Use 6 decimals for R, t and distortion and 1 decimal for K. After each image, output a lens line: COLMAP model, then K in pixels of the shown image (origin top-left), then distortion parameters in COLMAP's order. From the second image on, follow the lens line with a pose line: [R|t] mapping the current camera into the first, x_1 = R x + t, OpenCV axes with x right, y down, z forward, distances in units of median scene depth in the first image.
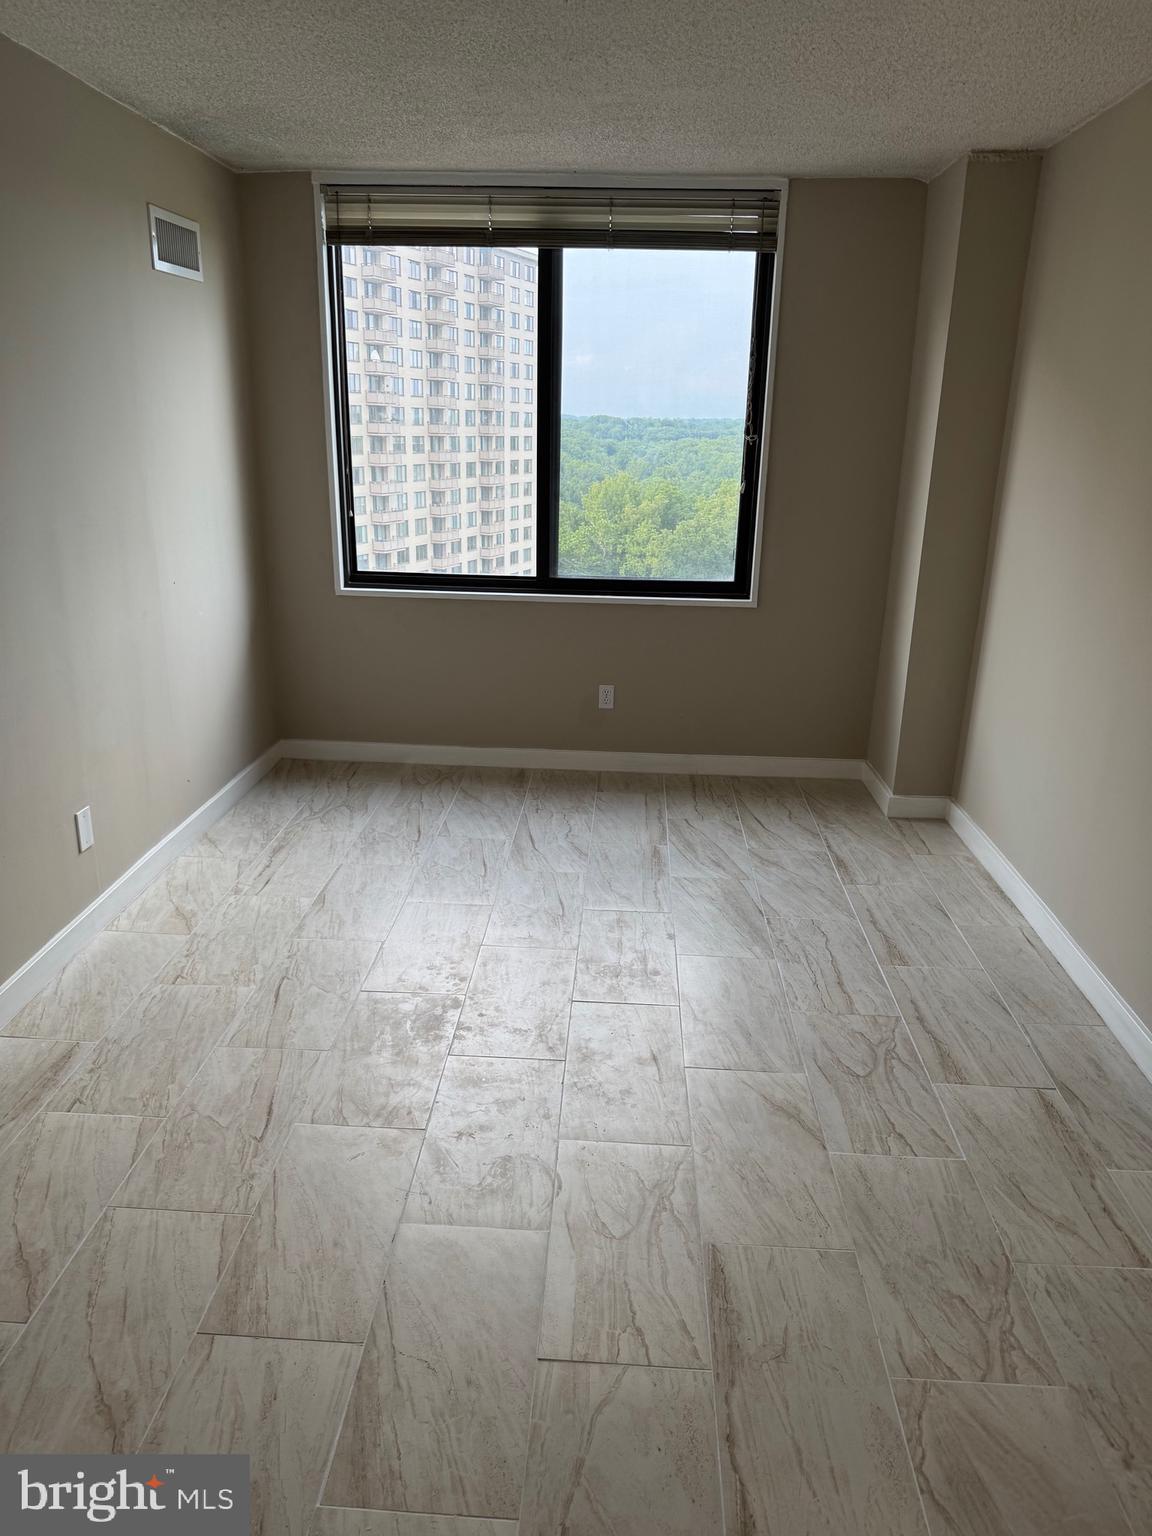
lens RADIAL K [[1070.9, 0, 591.0], [0, 1070.9, 814.5], [0, 0, 1]] dist [0.023914, -0.042080]
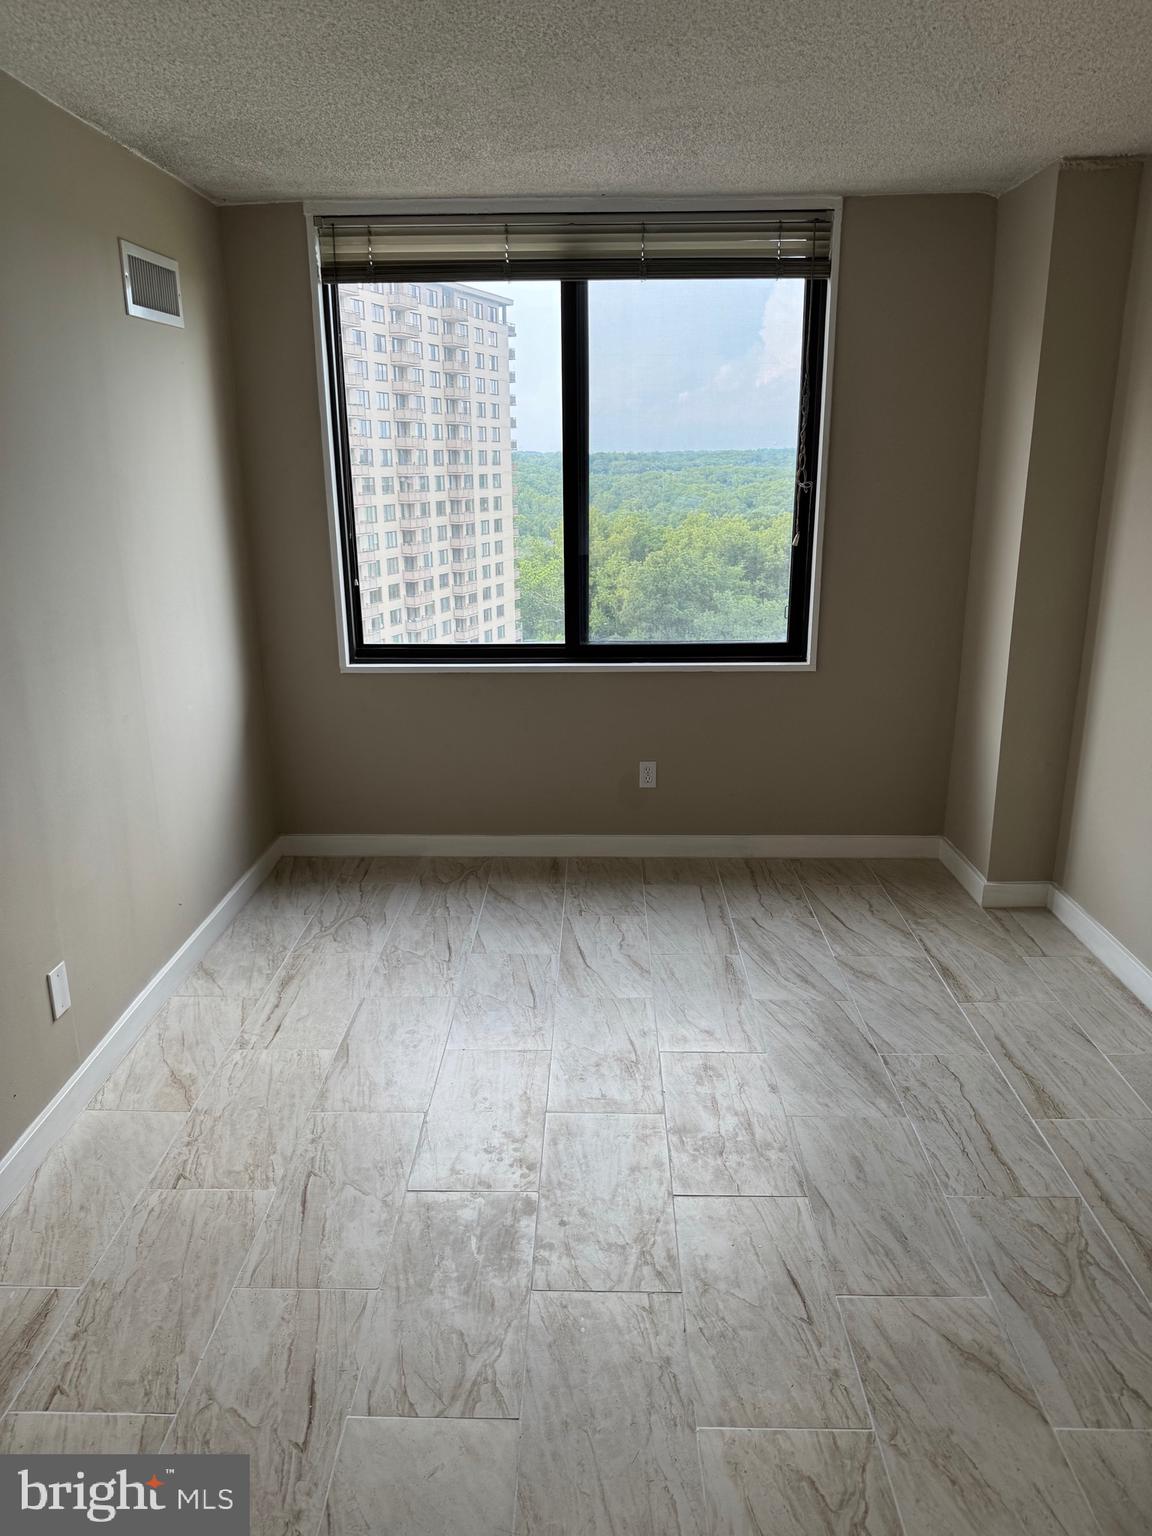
lens RADIAL K [[1070.9, 0, 588.9], [0, 1070.9, 808.5], [0, 0, 1]] dist [0.023914, -0.042080]
pose [[0.999186, -0.035997, 0.018215, -0.059674], [0.036594, 0.998767, -0.033559, -0.062965], [-0.016985, 0.034198, 0.999271, 0.130475]]
